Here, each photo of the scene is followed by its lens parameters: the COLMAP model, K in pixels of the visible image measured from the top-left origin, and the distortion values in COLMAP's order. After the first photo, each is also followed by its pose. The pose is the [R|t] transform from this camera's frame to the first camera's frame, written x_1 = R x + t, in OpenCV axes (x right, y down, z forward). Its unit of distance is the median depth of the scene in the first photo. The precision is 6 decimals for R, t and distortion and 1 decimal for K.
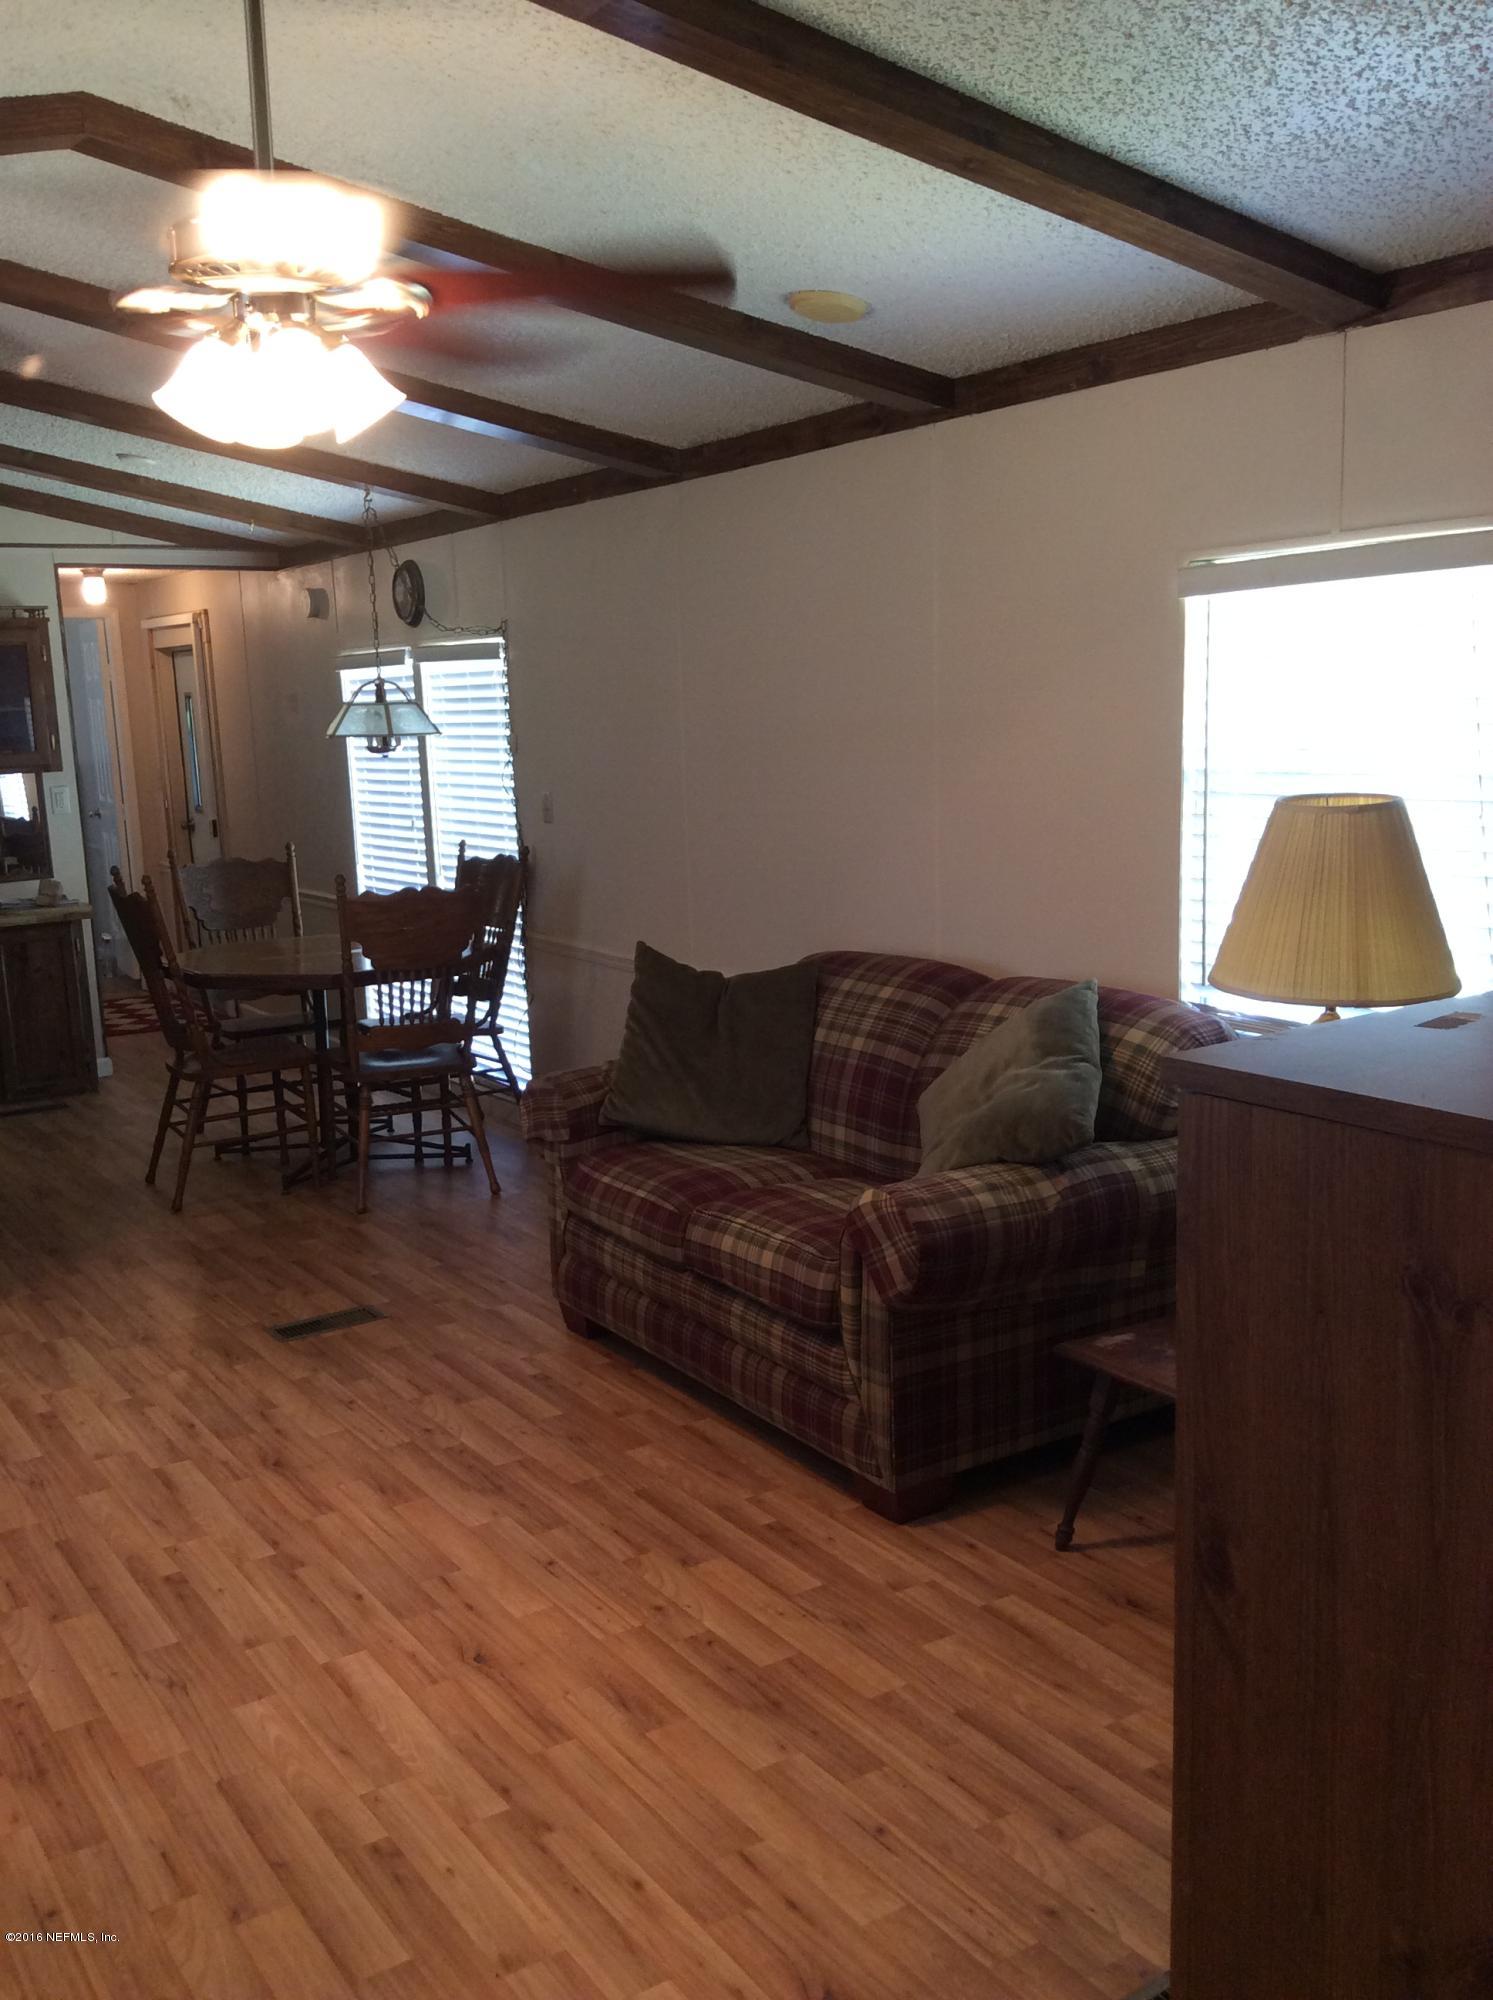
lens RADIAL K [[1860.9, 0, 734.0], [0, 1860.9, 1043.6], [0, 0, 1]] dist [0.119675, -0.243768]
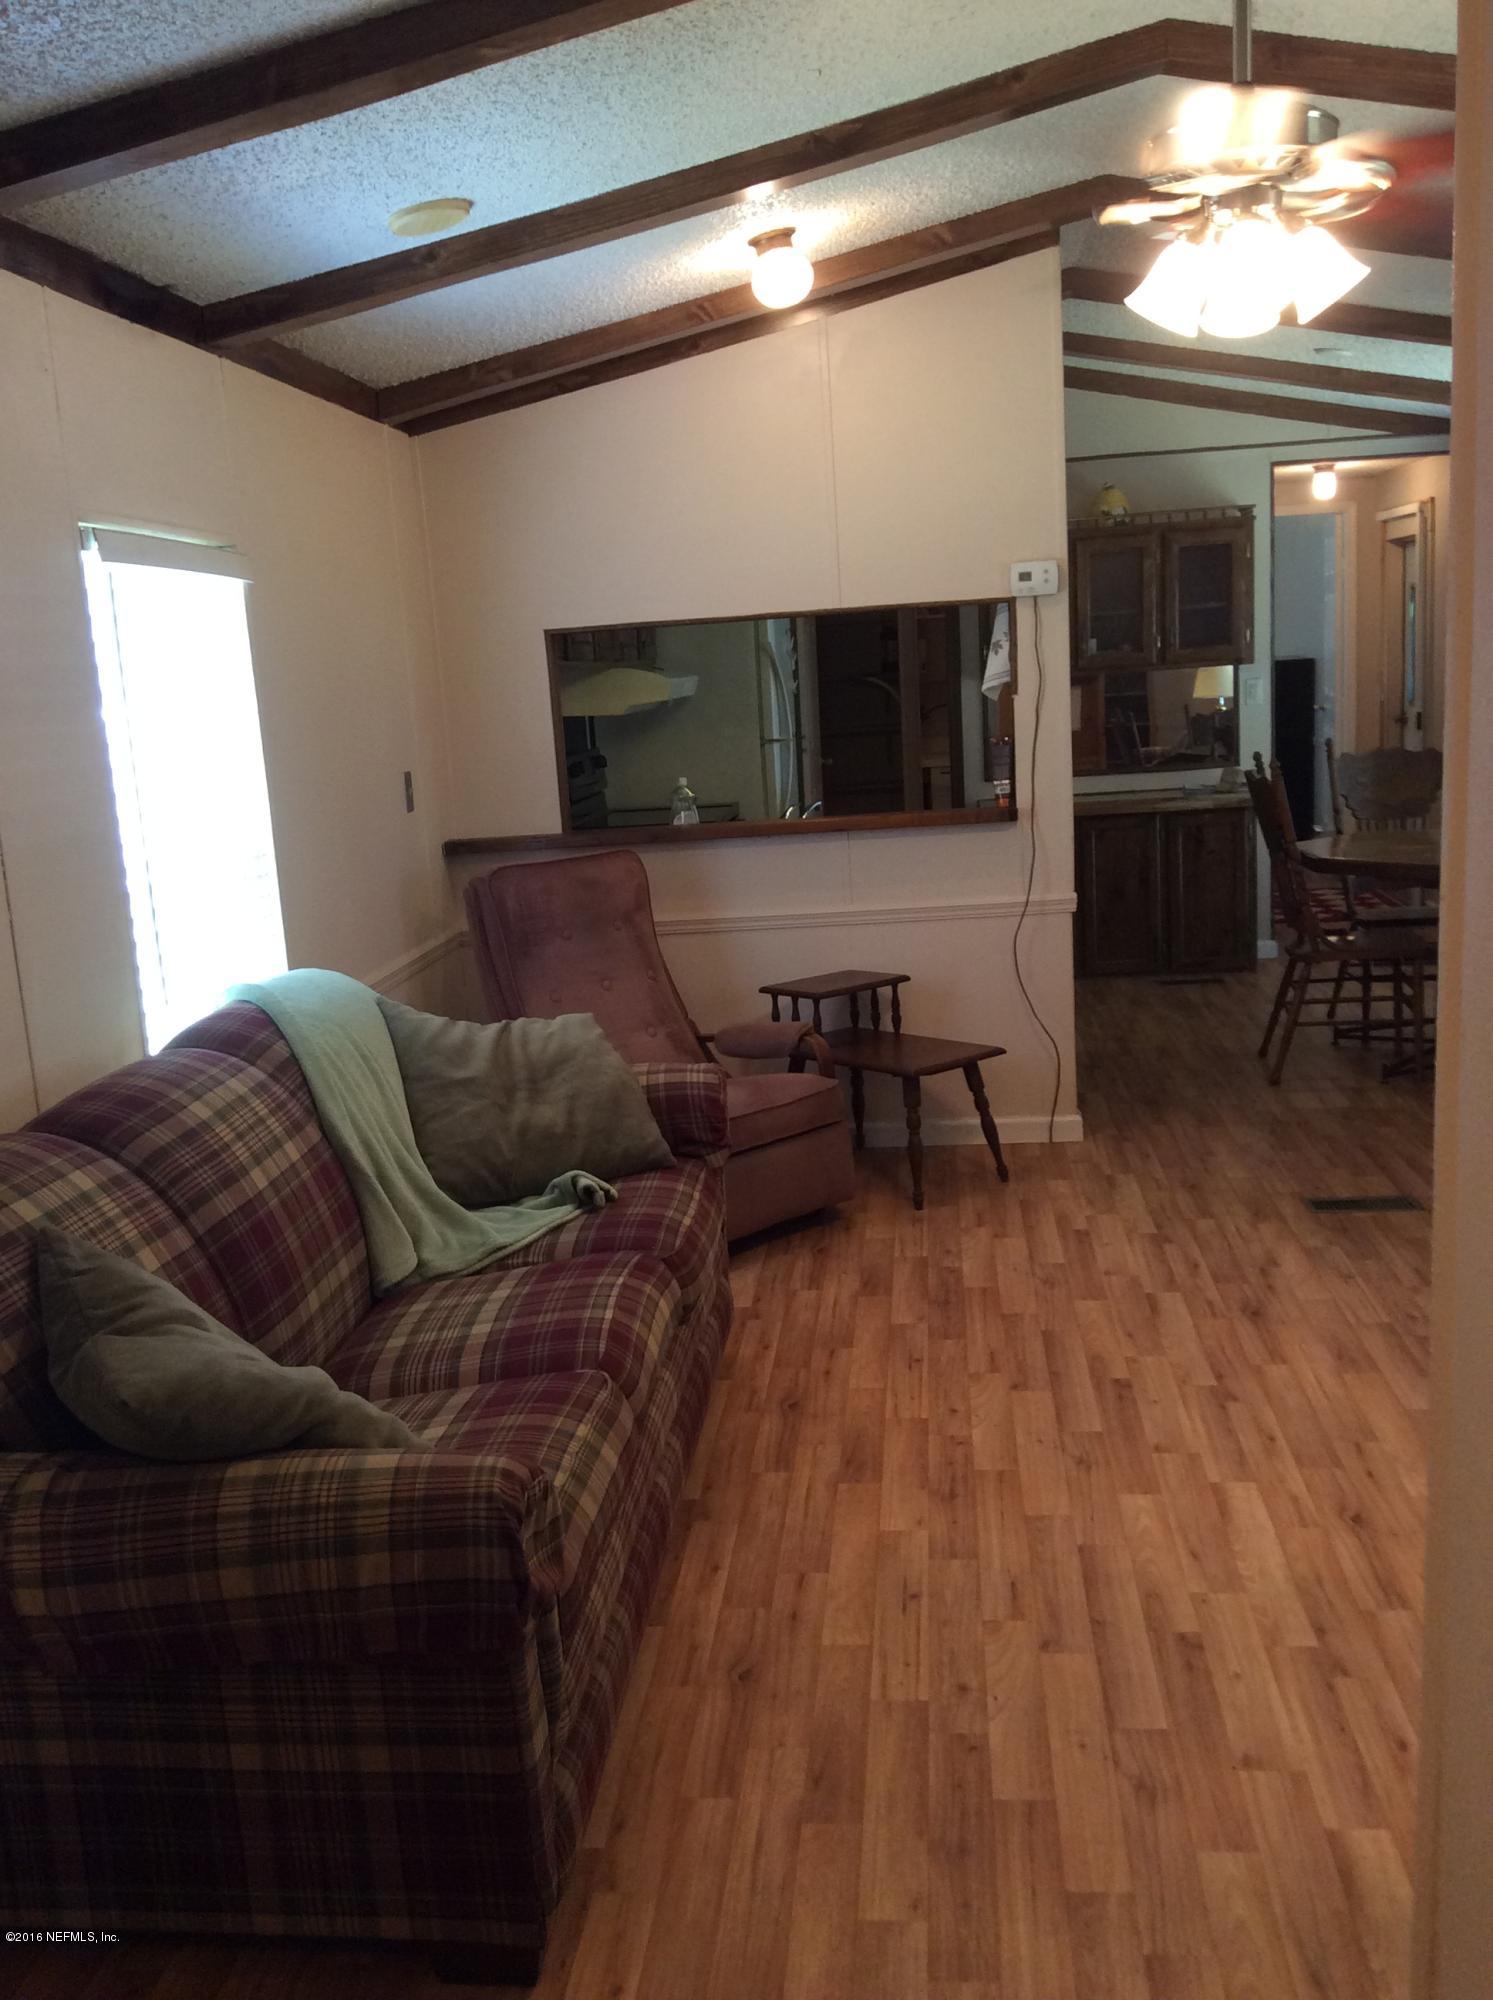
lens RADIAL K [[1860.9, 0, 734.0], [0, 1860.9, 1043.6], [0, 0, 1]] dist [0.119675, -0.243768]
pose [[0.778461, 0.118363, -0.616432, 0.100036], [-0.087575, 0.992935, 0.080063, 0.008456], [0.621554, -0.008342, 0.783327, -0.006206]]
